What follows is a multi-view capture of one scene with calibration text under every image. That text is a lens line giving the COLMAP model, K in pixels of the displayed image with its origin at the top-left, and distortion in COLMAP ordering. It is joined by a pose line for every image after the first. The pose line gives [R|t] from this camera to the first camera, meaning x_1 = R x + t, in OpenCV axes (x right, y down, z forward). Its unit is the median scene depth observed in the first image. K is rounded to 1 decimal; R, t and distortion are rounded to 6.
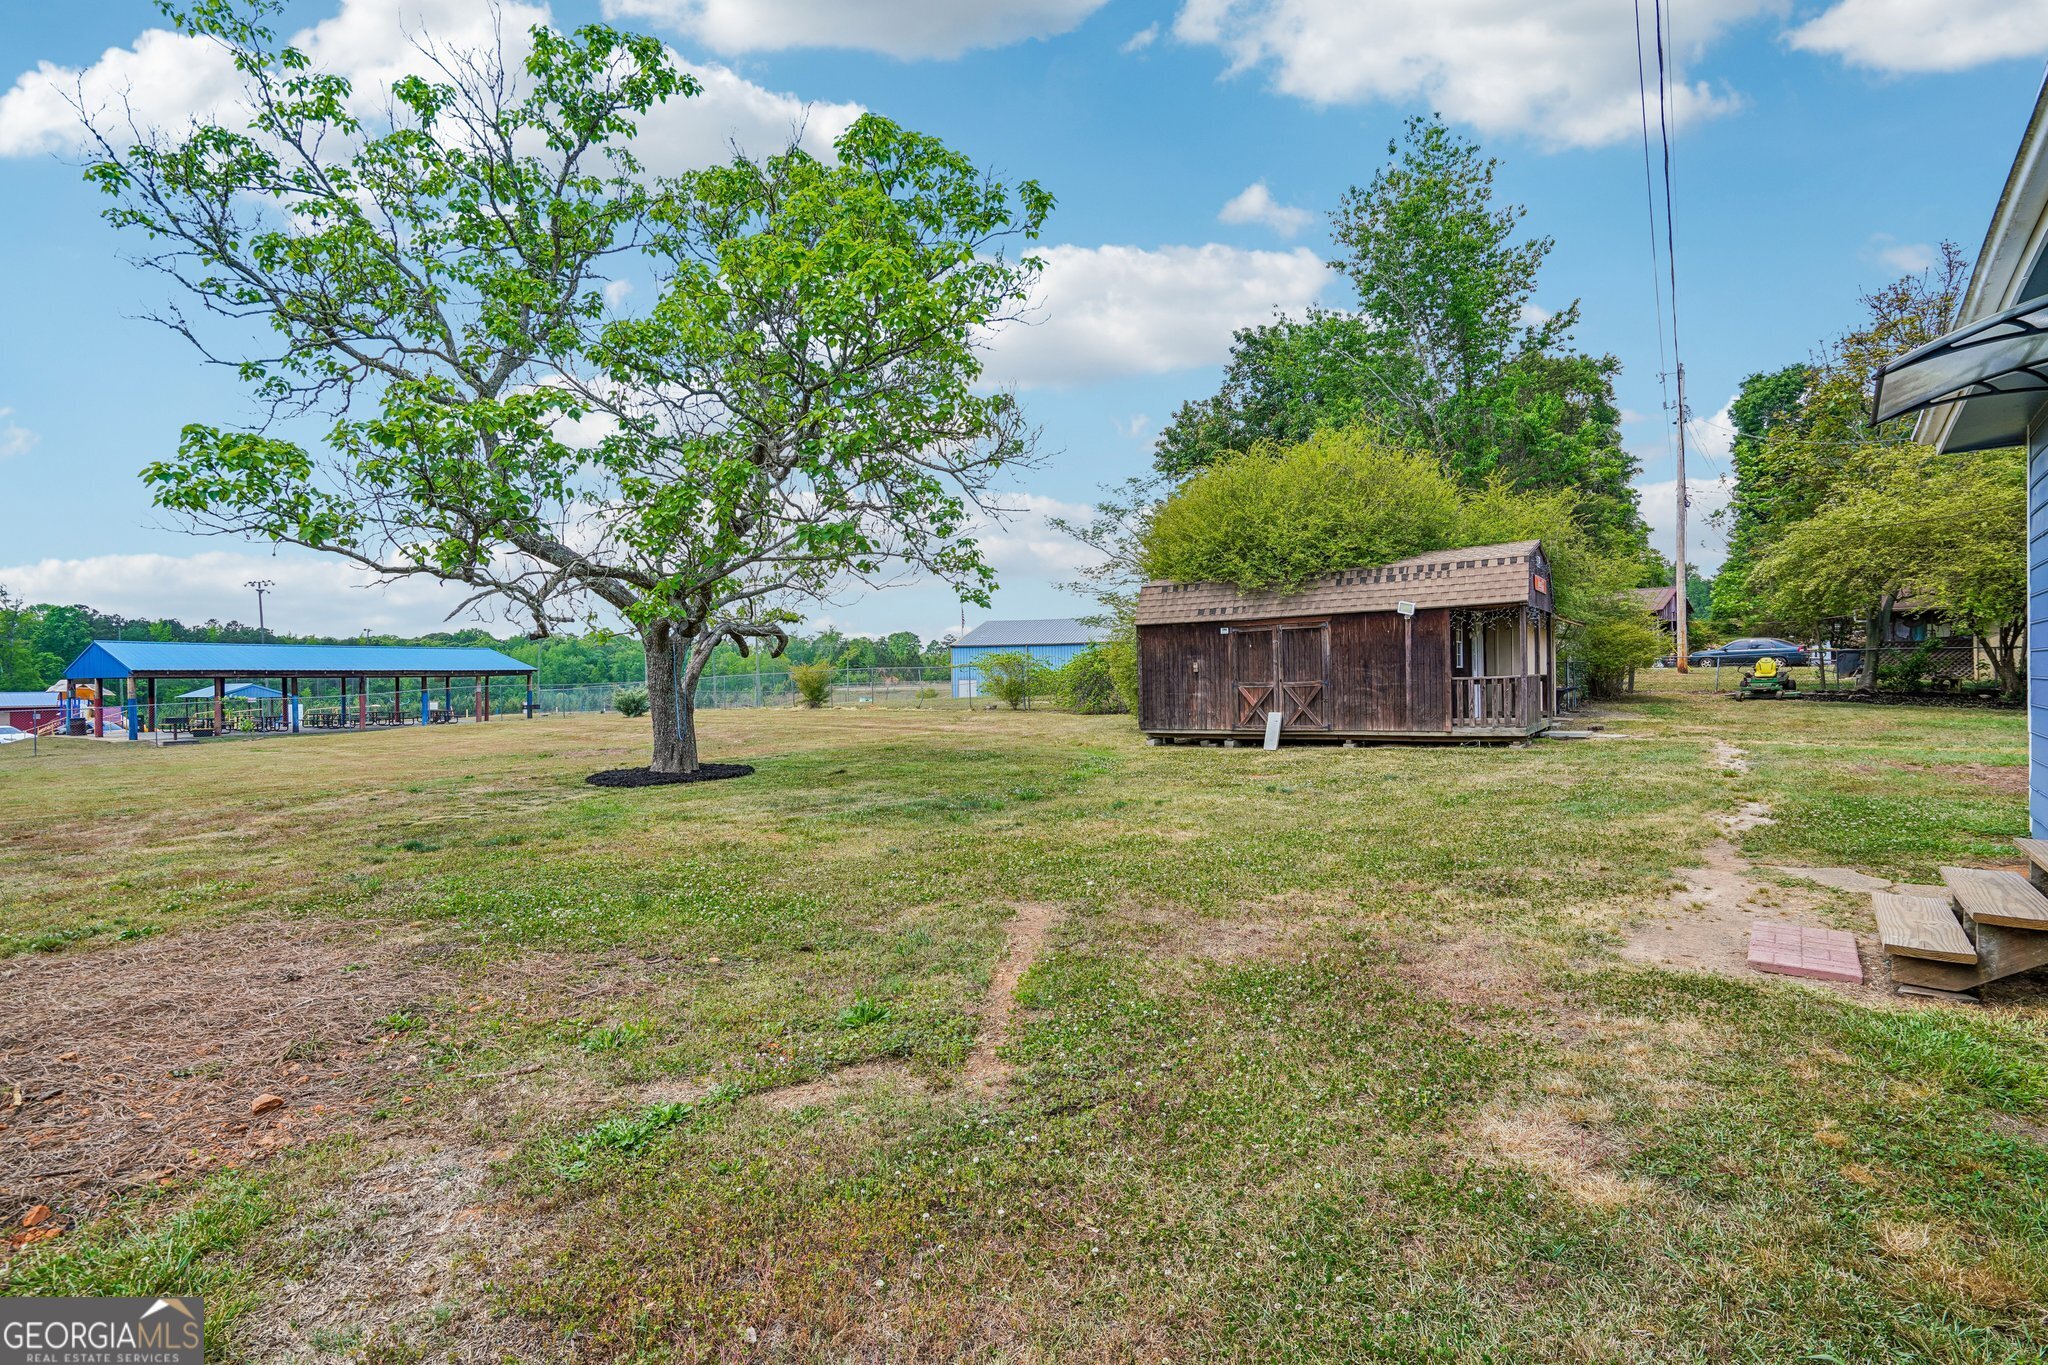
lens RADIAL K [[969.3, 0, 984.3], [0, 969.3, 678.5], [0, 0, 1]] dist [-0.054324, 0.017632]
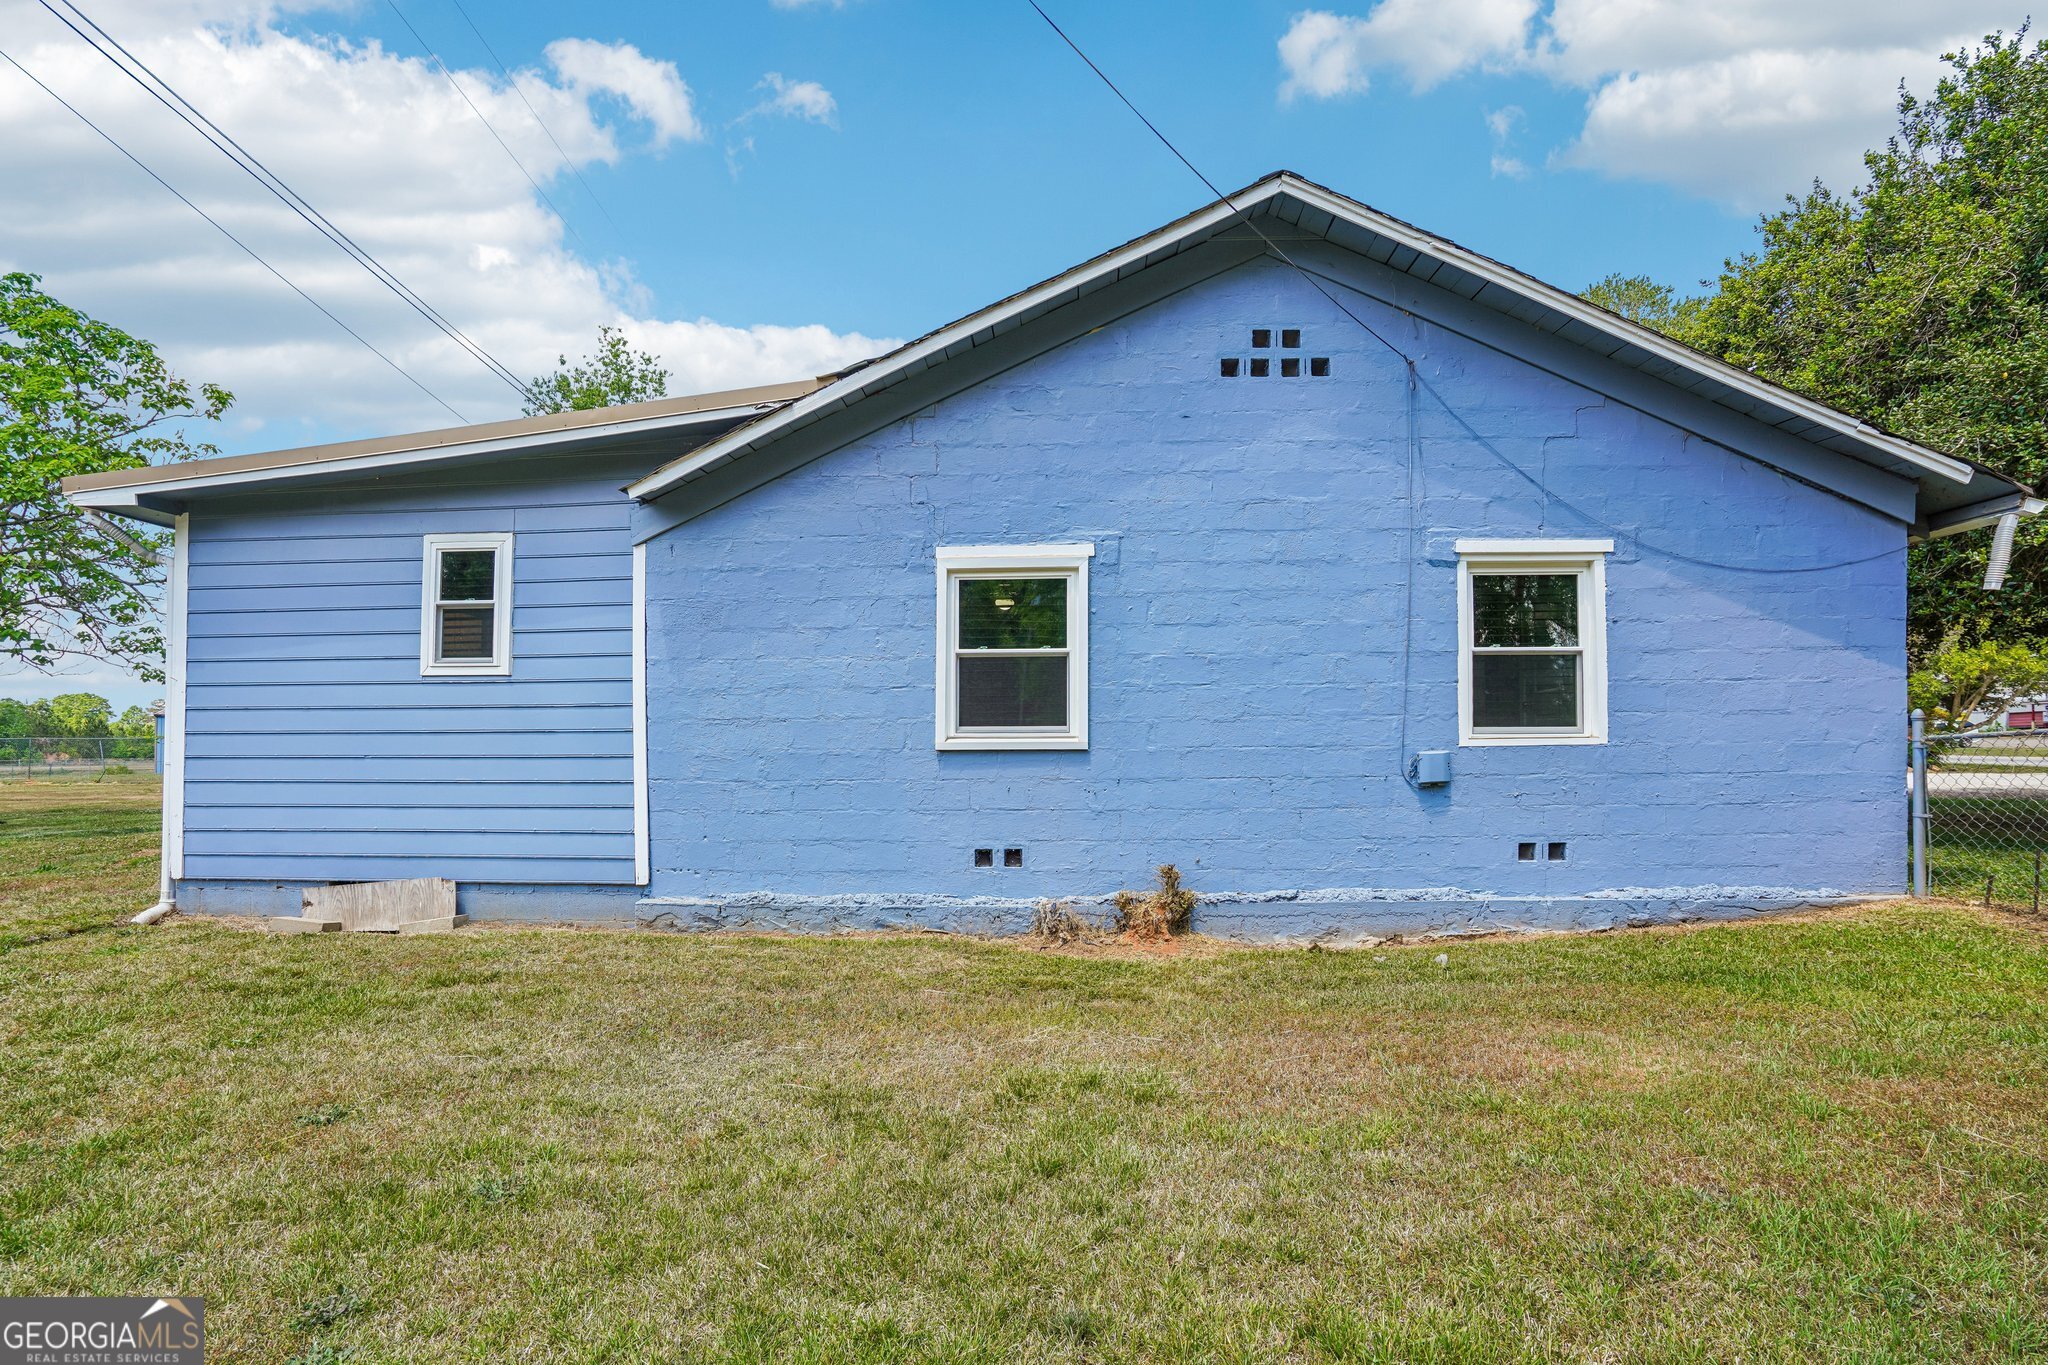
lens RADIAL K [[969.3, 0, 954.4], [0, 969.3, 720.3], [0, 0, 1]] dist [-0.054324, 0.017632]
pose [[0.784844, 0.029349, 0.618998, 0.047249], [-0.004482, 0.999121, -0.041690, 0.013034], [-0.619677, 0.029946, 0.784286, -0.517143]]
